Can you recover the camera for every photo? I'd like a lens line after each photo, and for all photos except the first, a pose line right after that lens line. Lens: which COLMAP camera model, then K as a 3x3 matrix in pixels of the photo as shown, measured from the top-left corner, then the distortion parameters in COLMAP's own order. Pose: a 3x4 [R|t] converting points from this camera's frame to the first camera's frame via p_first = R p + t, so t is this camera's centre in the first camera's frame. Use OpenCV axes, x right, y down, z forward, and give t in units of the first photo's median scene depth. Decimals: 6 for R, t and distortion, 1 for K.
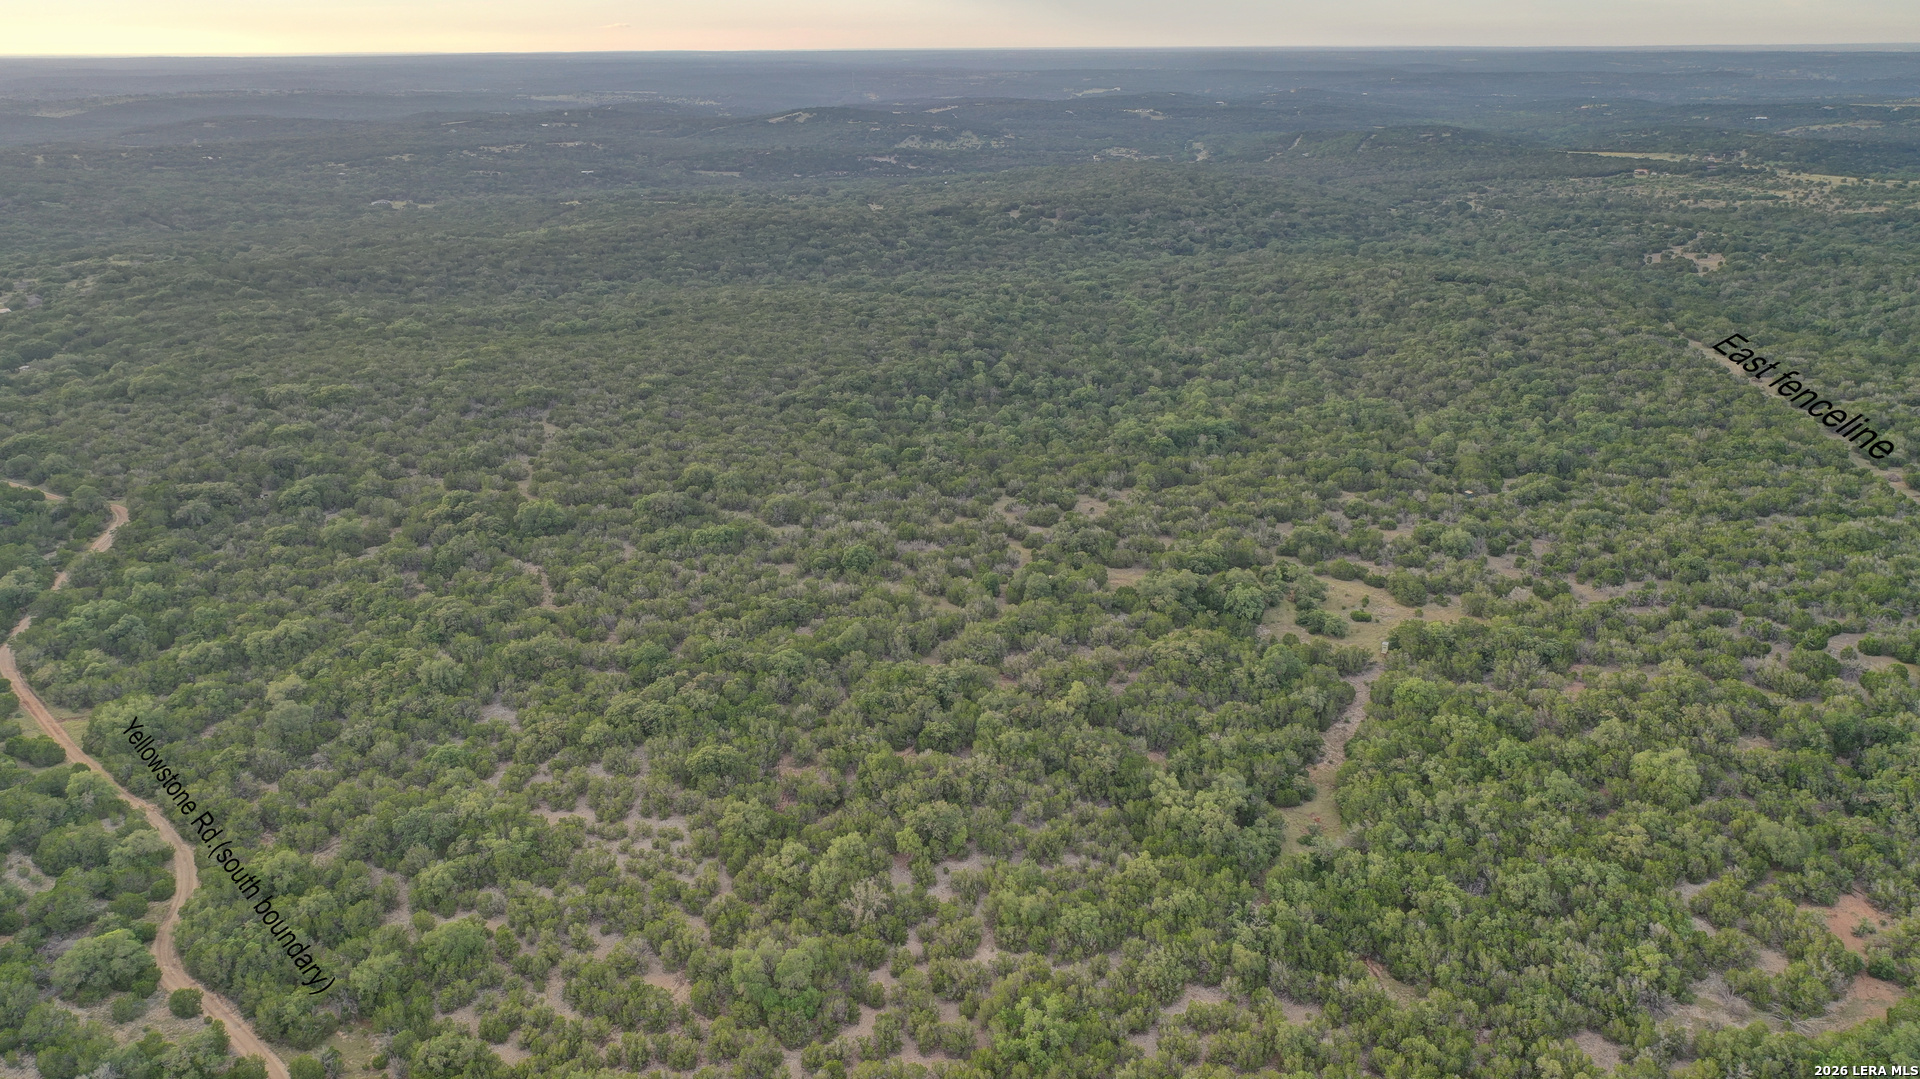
lens RADIAL K [[1508.5, 0, 962.4], [0, 1508.5, 530.8], [0, 0, 1]] dist [0.000596, 0.002397]
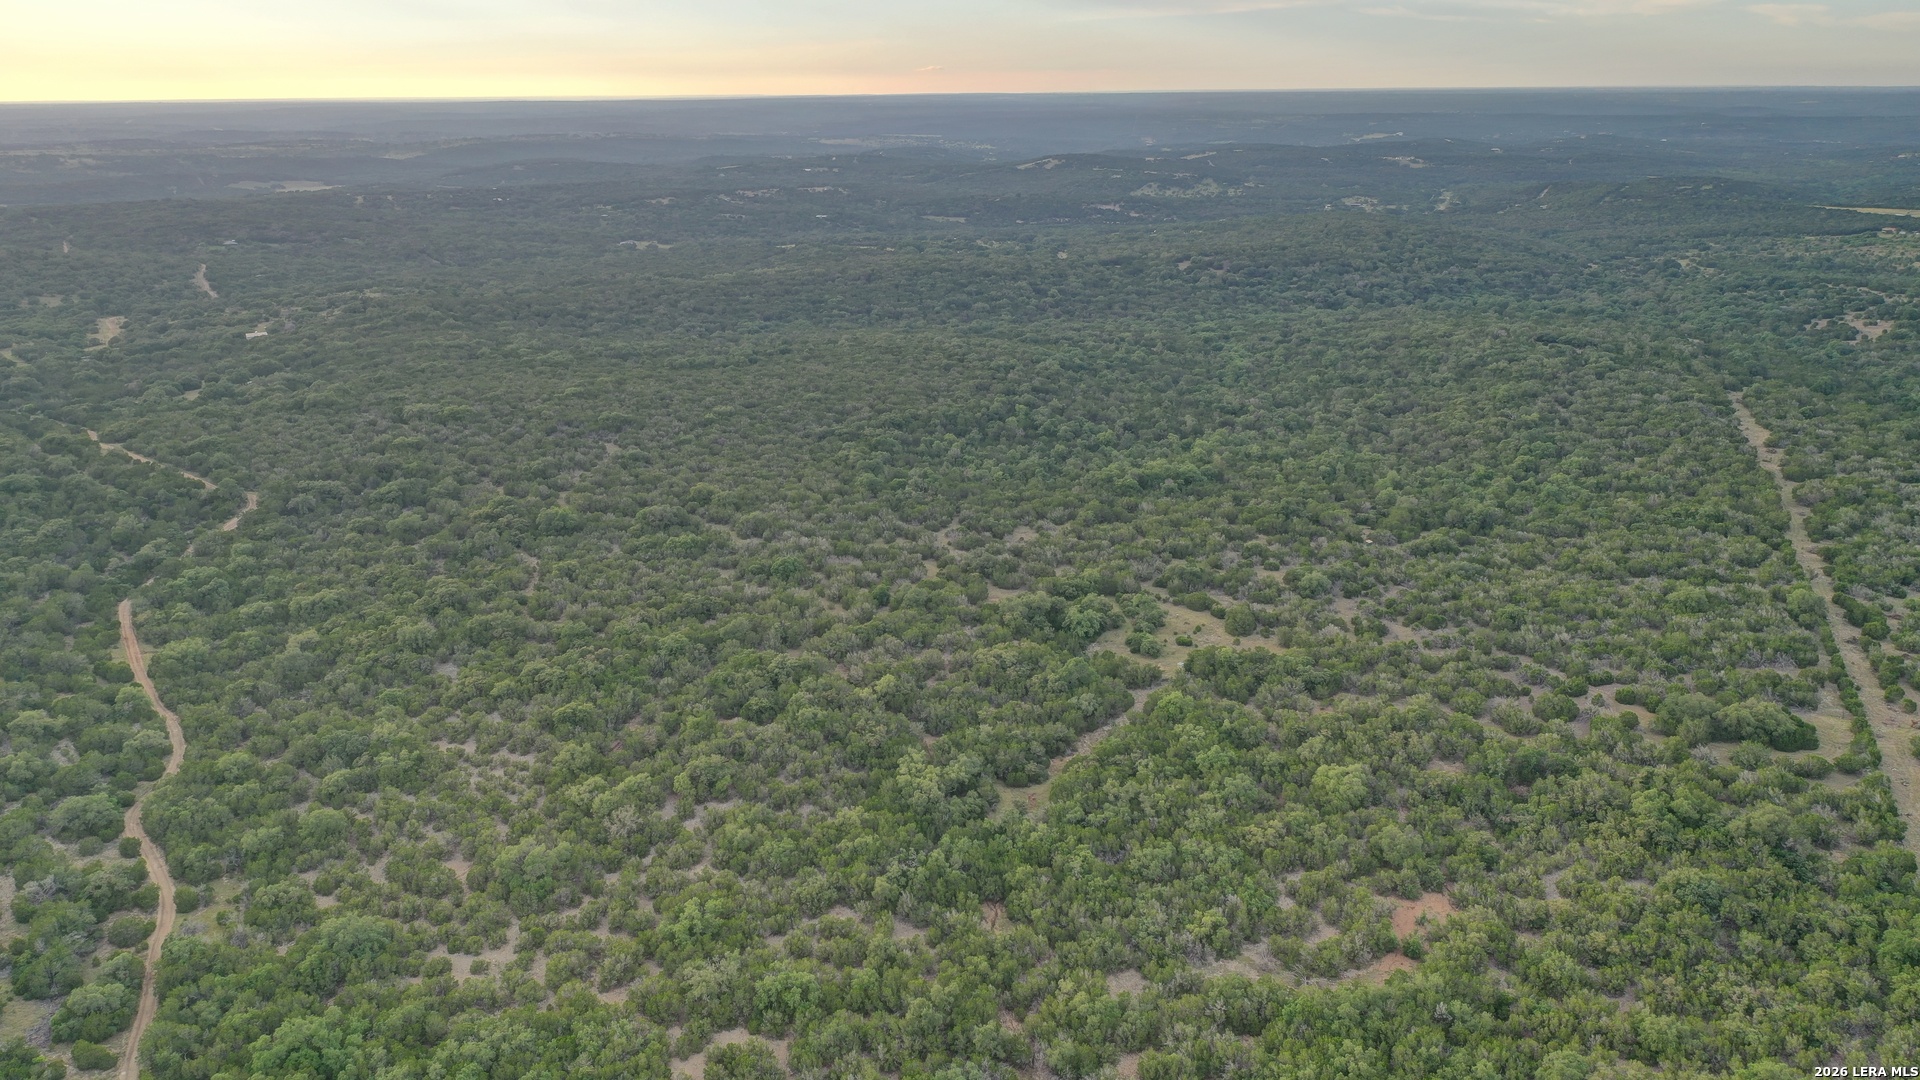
lens RADIAL K [[1508.5, 0, 956.8], [0, 1508.5, 546.9], [0, 0, 1]] dist [0.000596, 0.002397]
pose [[0.981111, 0.052880, -0.186077, 0.283485], [-0.055785, 0.998389, -0.010409, 0.007075], [0.185226, 0.020592, 0.982480, -0.132589]]
